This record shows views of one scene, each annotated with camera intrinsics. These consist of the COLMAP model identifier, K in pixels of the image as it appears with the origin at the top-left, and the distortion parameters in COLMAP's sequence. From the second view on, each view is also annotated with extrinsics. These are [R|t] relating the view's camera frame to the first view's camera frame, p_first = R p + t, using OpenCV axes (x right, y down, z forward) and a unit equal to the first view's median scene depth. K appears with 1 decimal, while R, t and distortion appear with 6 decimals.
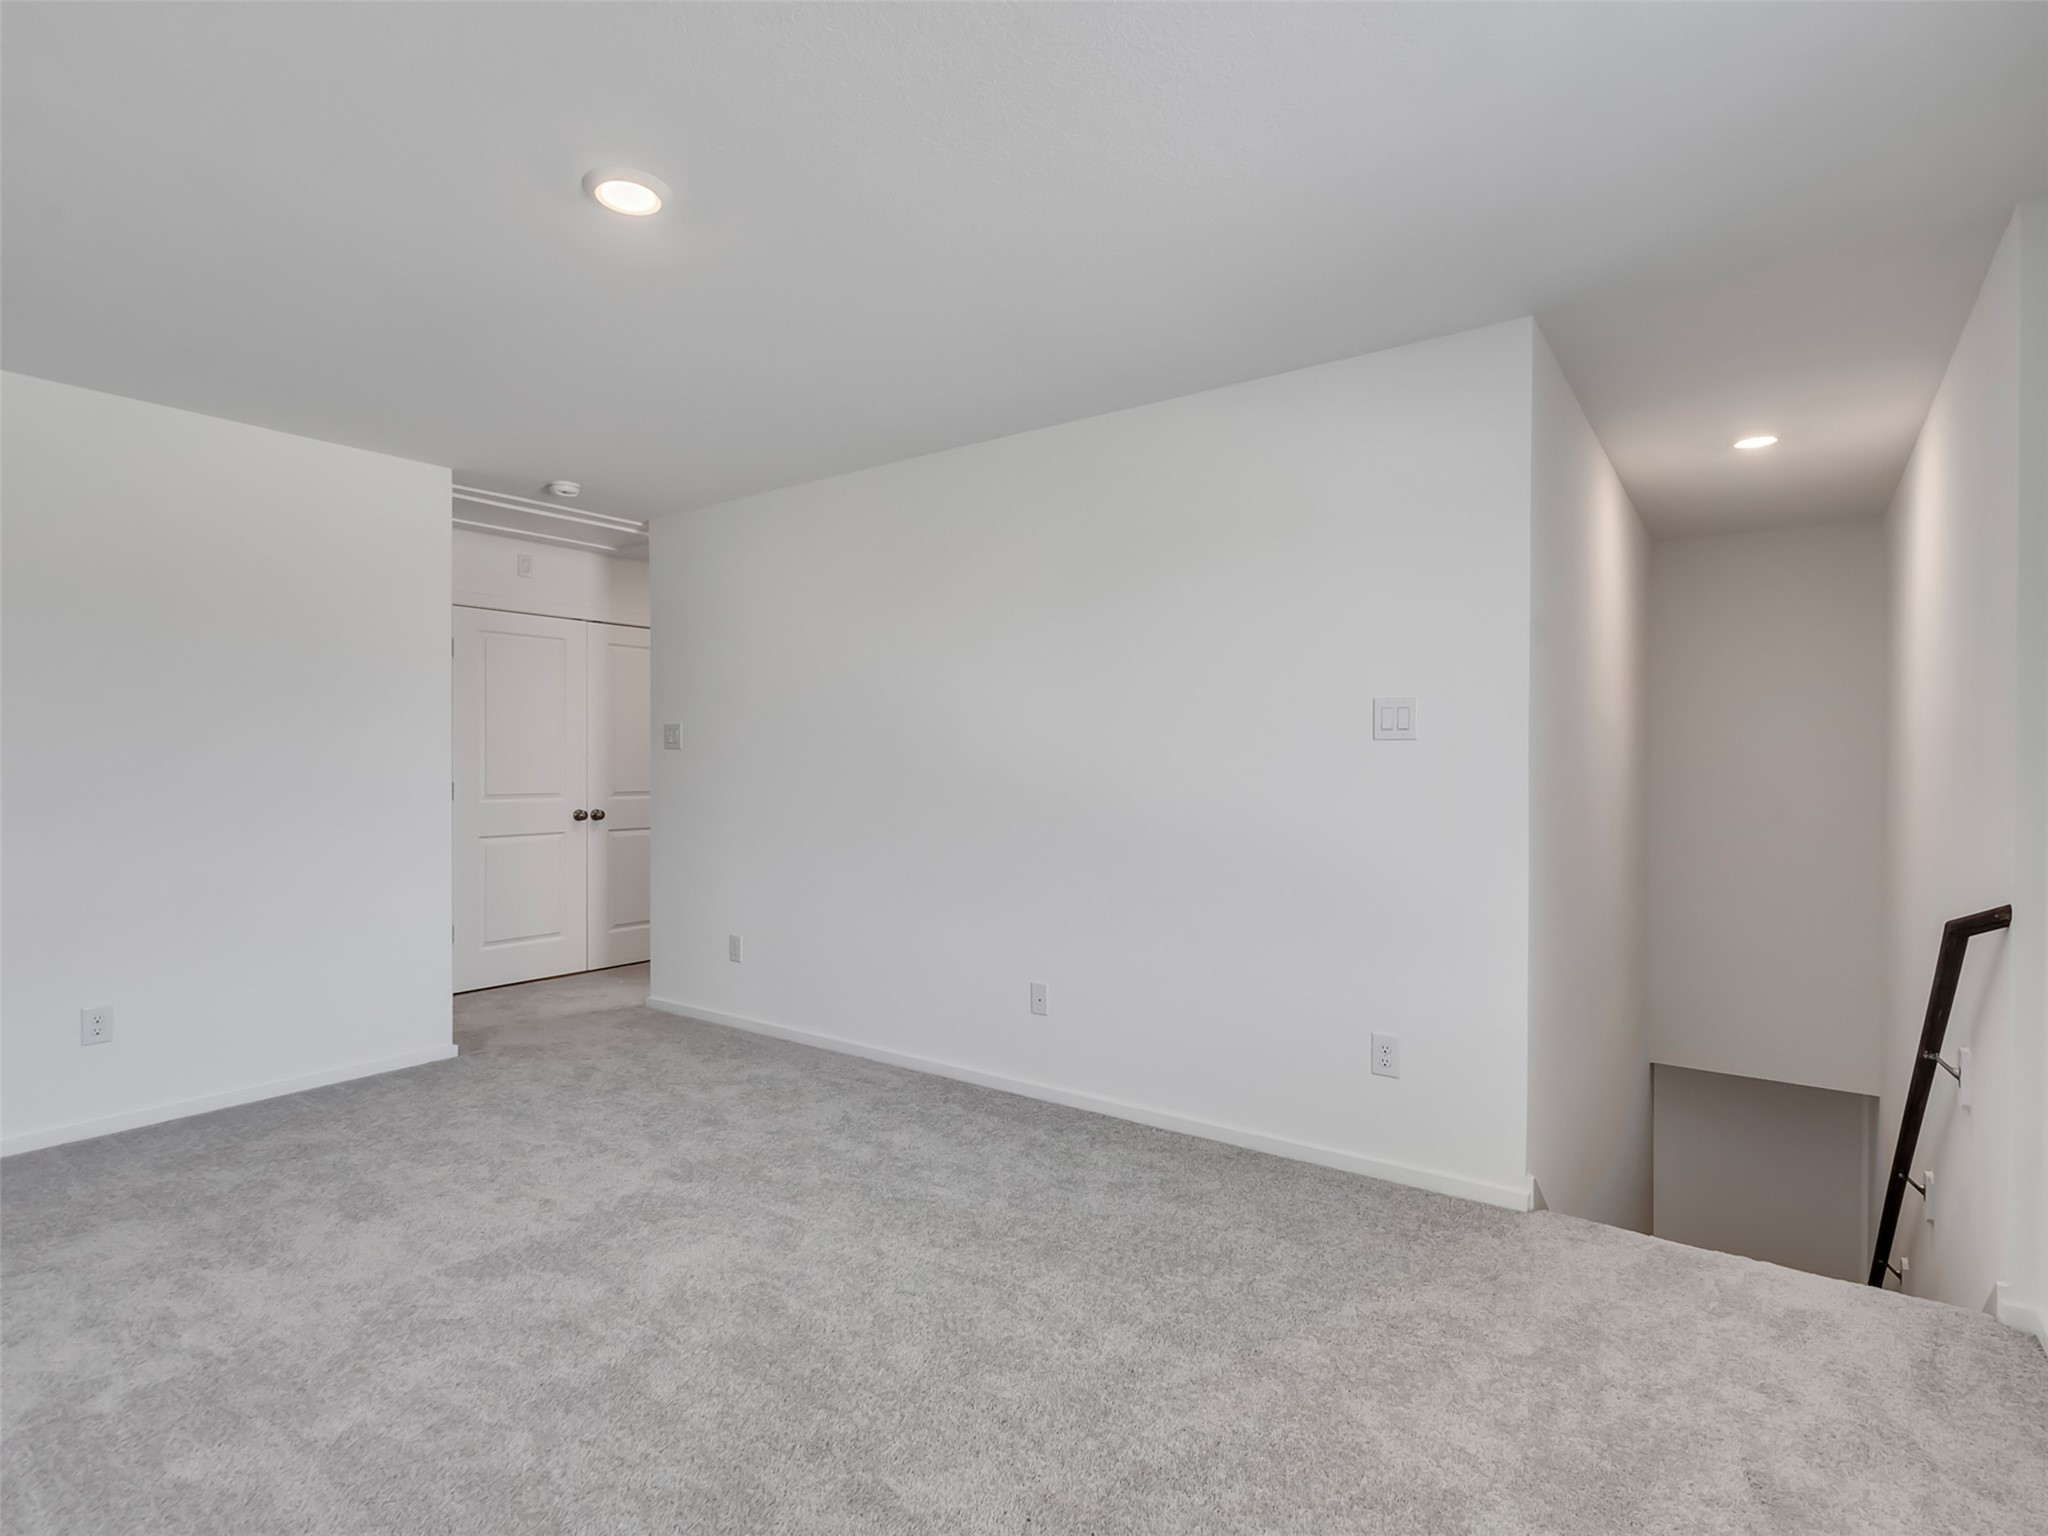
lens RADIAL K [[1057.8, 0, 1007.0], [0, 1057.8, 769.2], [0, 0, 1]] dist [0.014937, 0.002342]
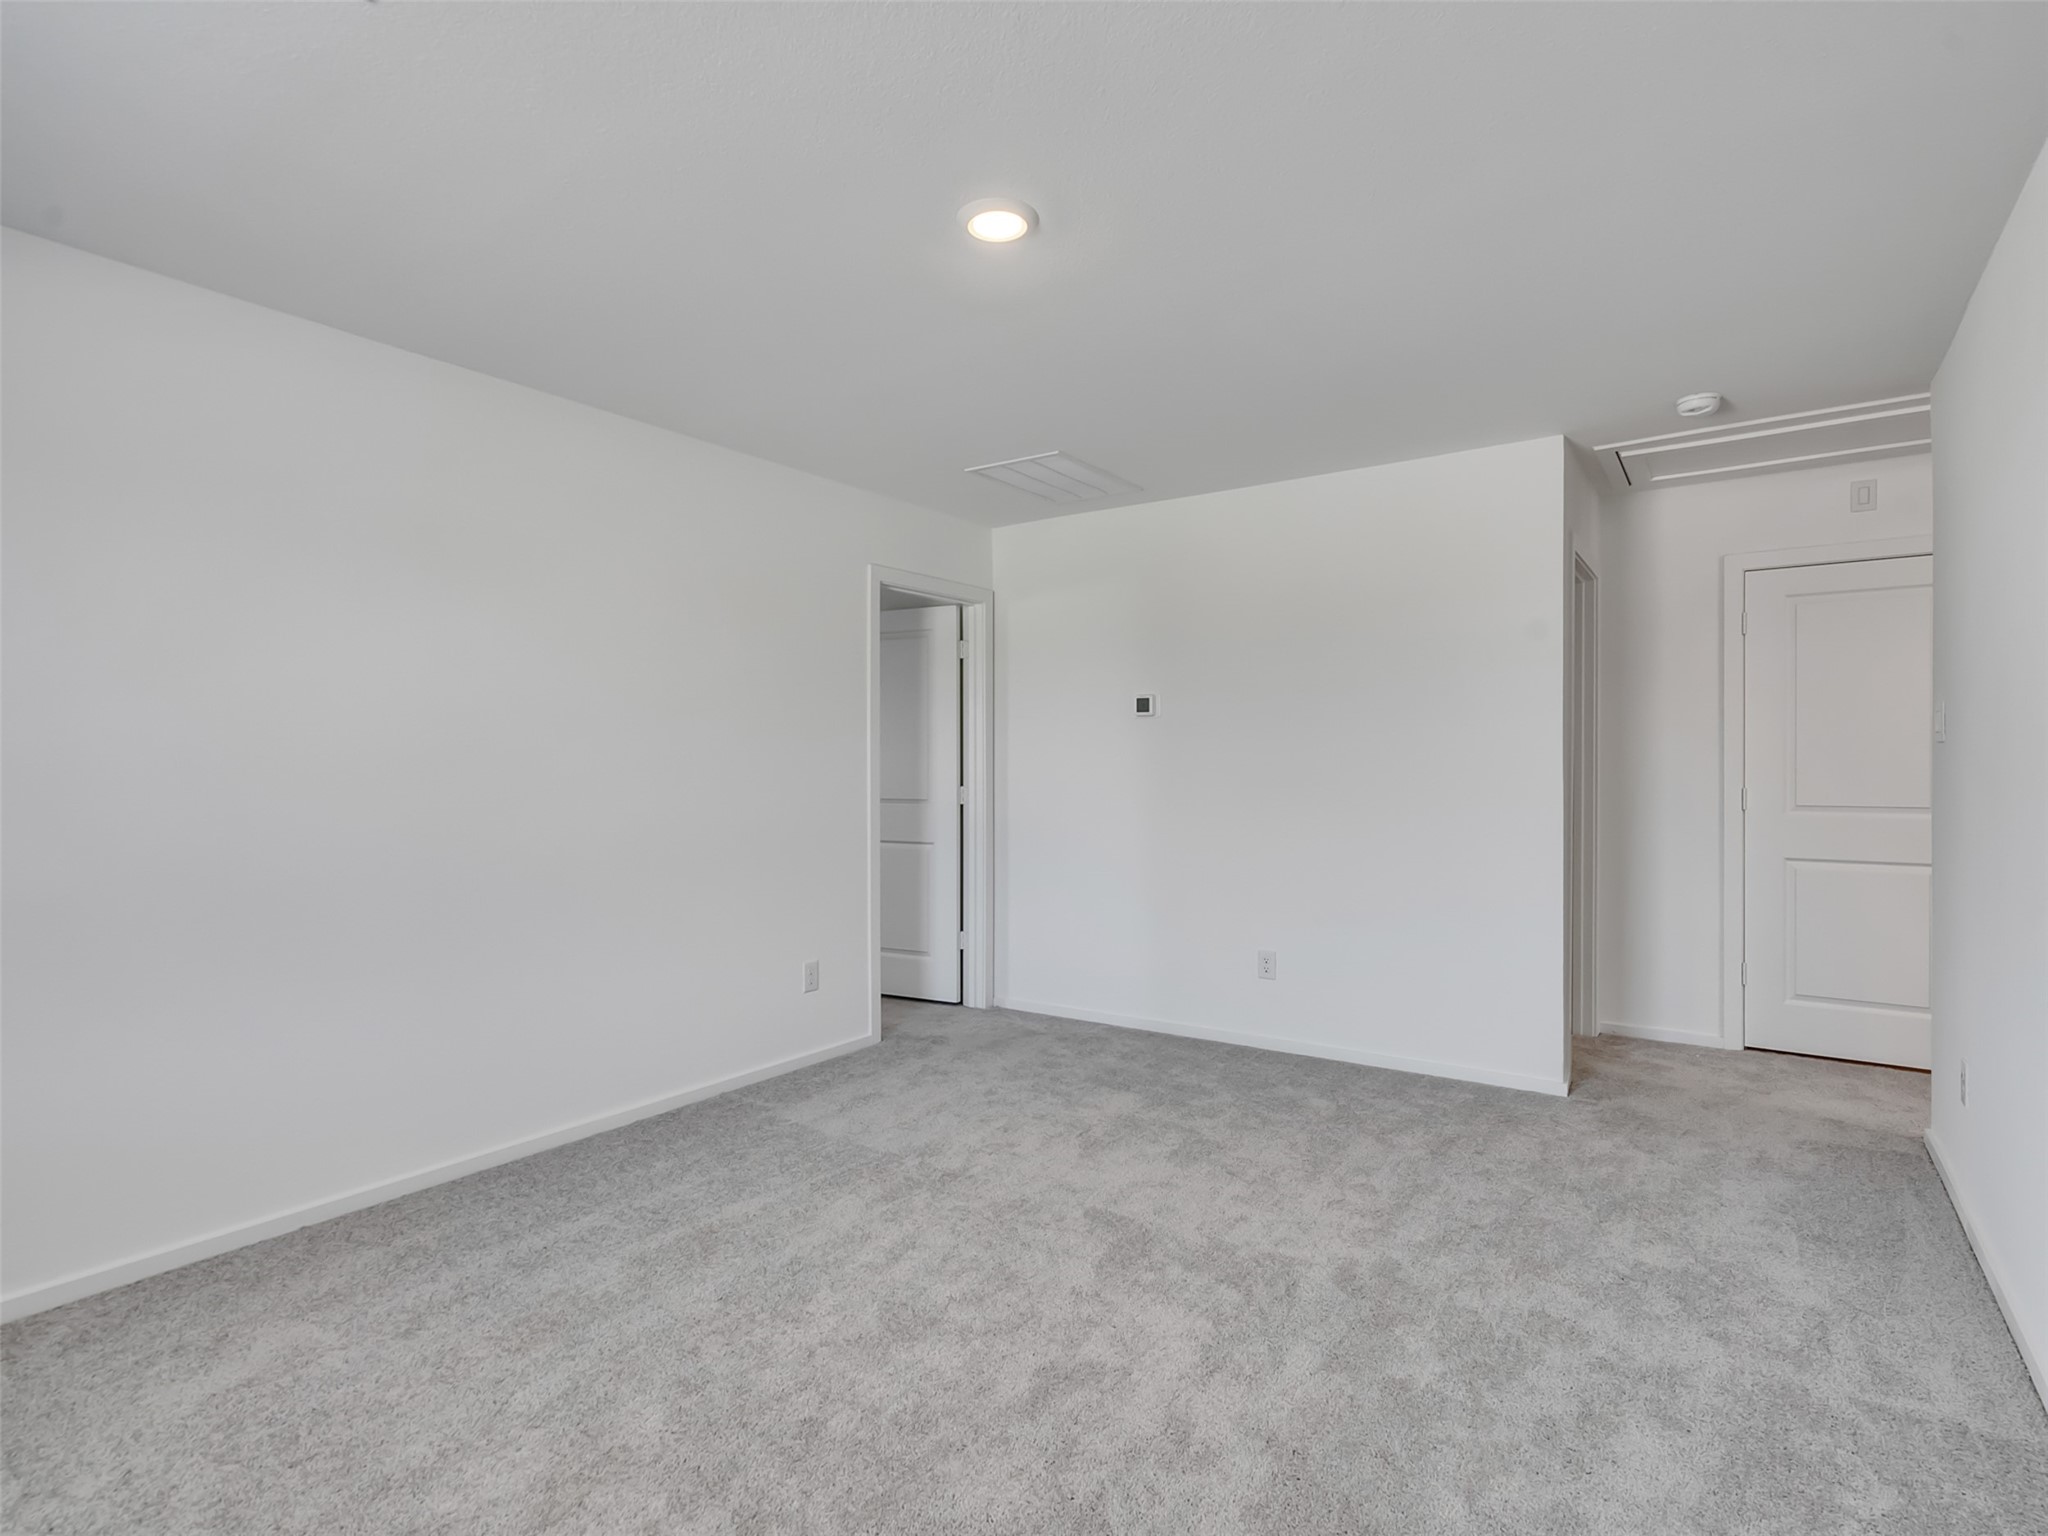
lens RADIAL K [[1057.8, 0, 1007.9], [0, 1057.8, 767.8], [0, 0, 1]] dist [0.014937, 0.002342]
pose [[0.021623, -0.001017, -0.999766, 0.460049], [-0.002467, 0.999996, -0.001070, -0.002186], [0.999763, 0.002490, 0.021621, 0.663339]]
